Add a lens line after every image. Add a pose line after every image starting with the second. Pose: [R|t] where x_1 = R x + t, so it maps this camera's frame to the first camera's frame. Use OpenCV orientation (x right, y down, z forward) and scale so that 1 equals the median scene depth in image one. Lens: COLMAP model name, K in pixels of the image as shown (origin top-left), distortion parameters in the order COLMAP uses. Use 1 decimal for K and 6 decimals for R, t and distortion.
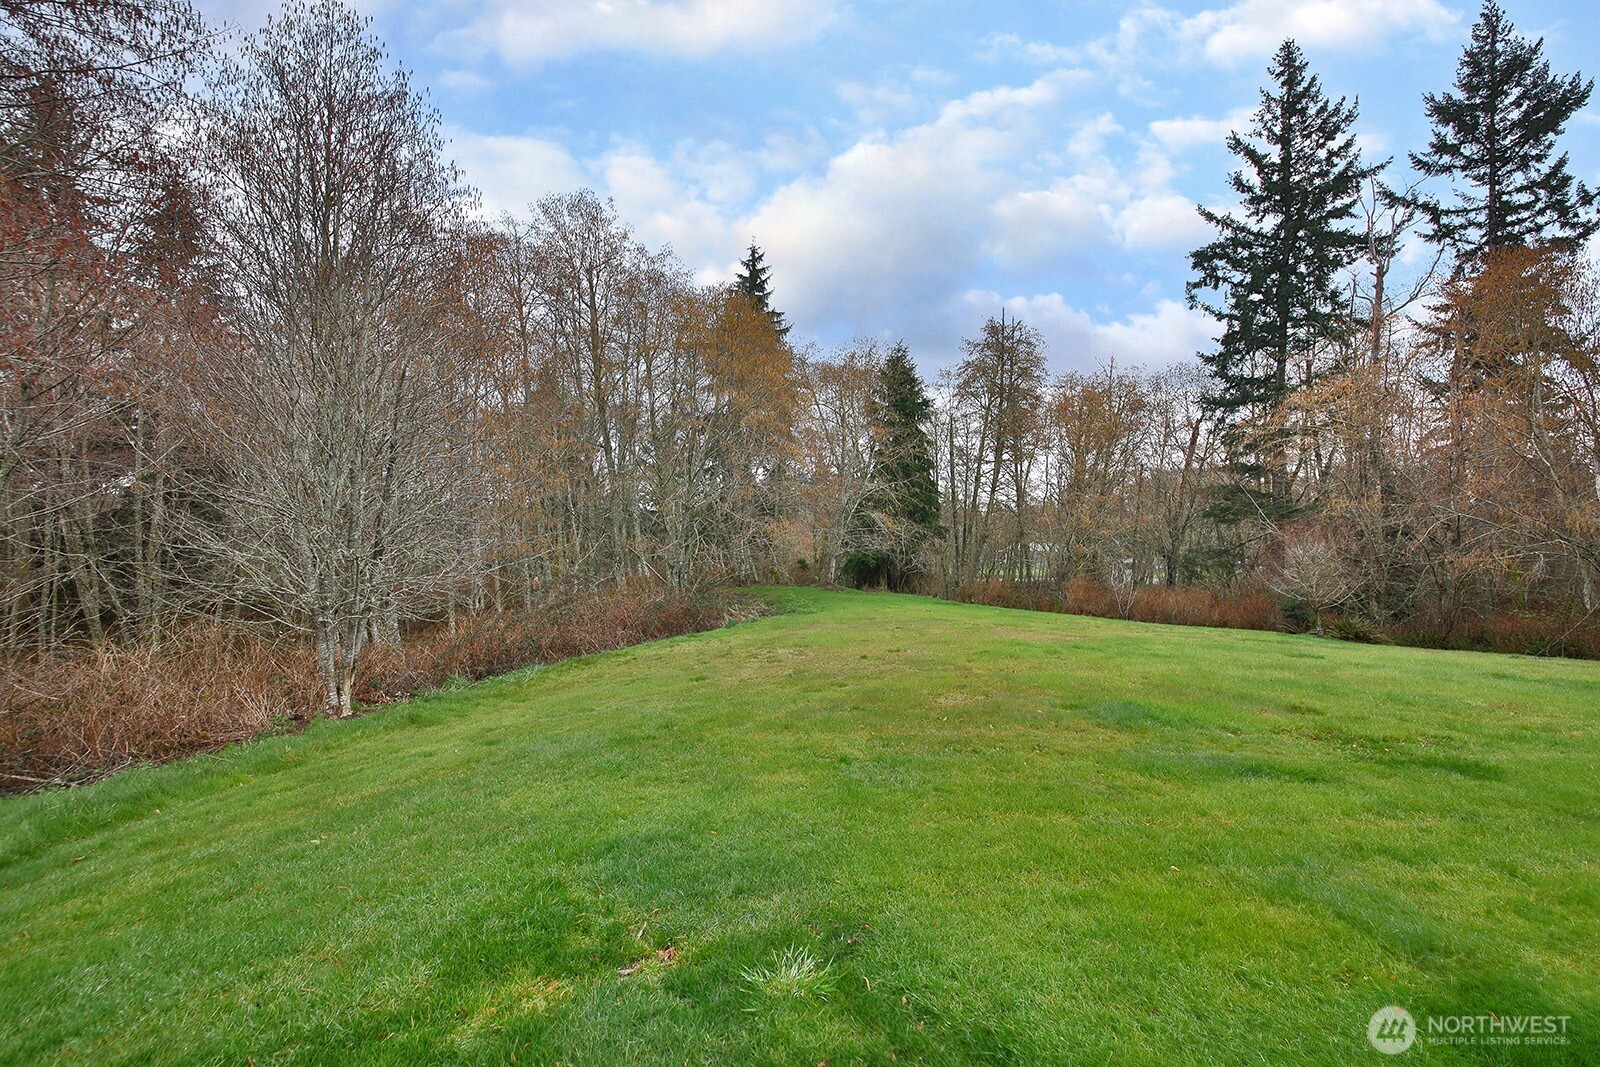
lens RADIAL K [[645.0, 0, 800.0], [0, 645.0, 533.5], [0, 0, 1]] dist [0.000043, -0.000004]
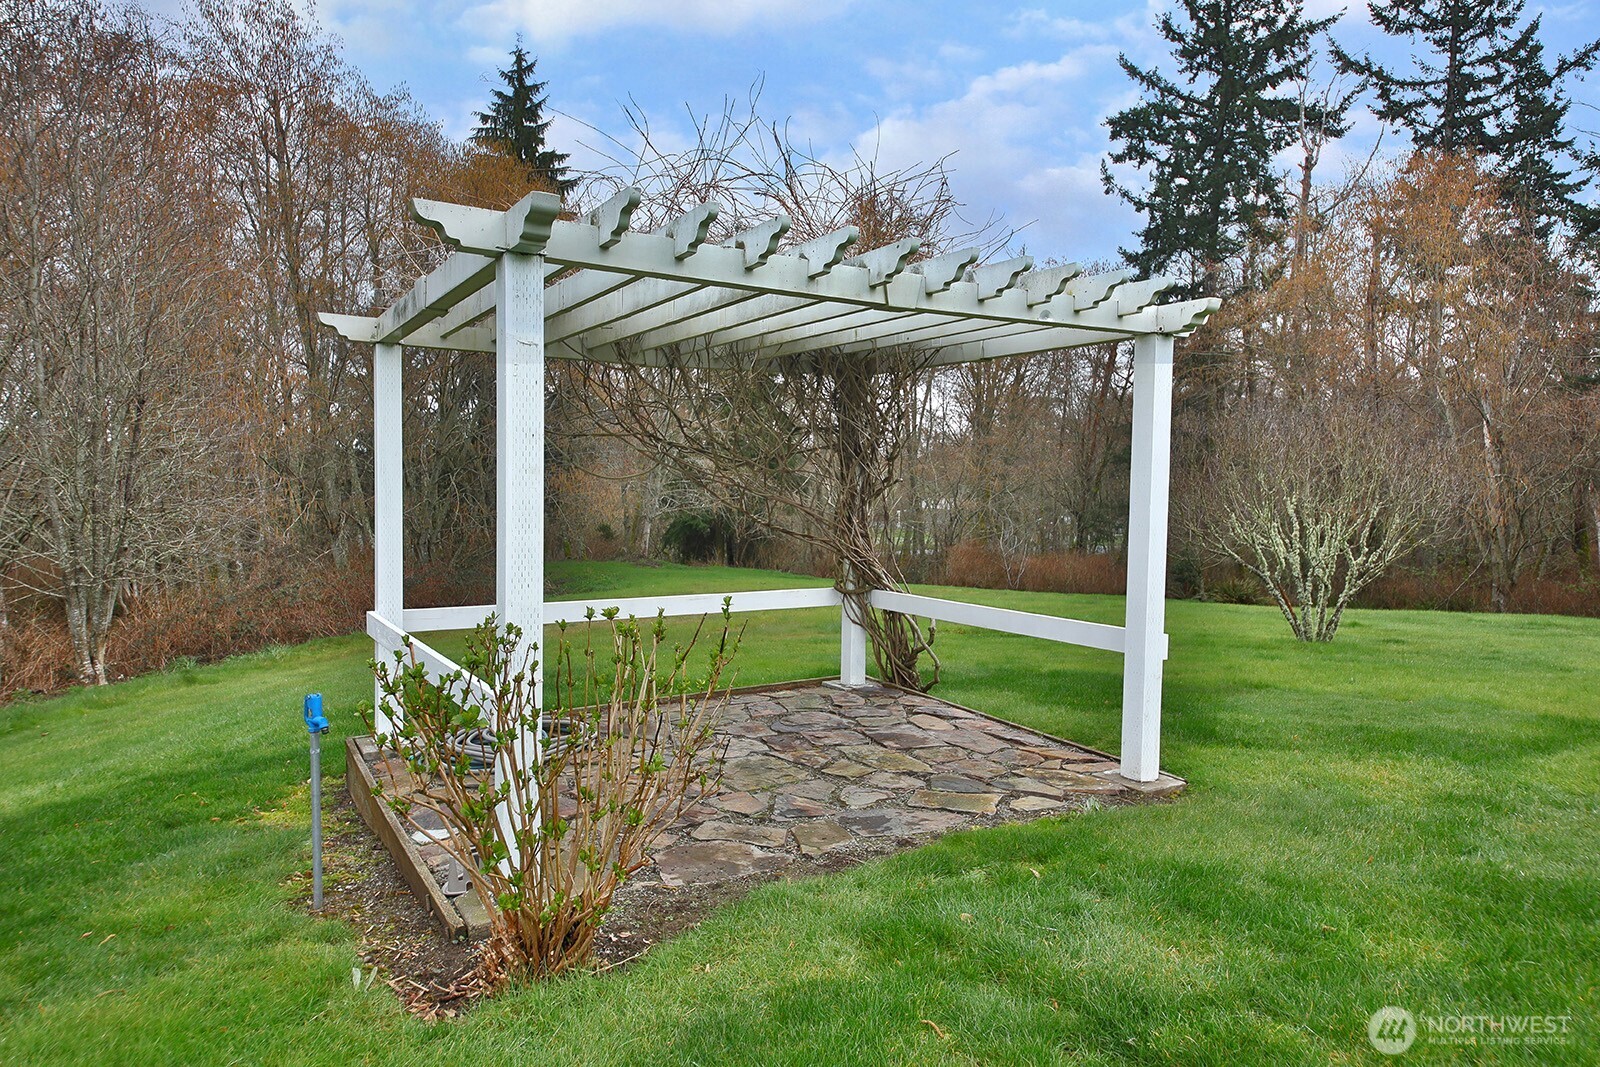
lens RADIAL K [[1027.7, 0, 800.0], [0, 1027.7, 533.5], [0, 0, 1]] dist [0.067900, -0.055647]
pose [[0.982277, -0.015699, 0.186774, 0.004144], [0.006998, 0.998863, 0.047154, -0.001220], [-0.187302, -0.045011, 0.981271, -0.174459]]
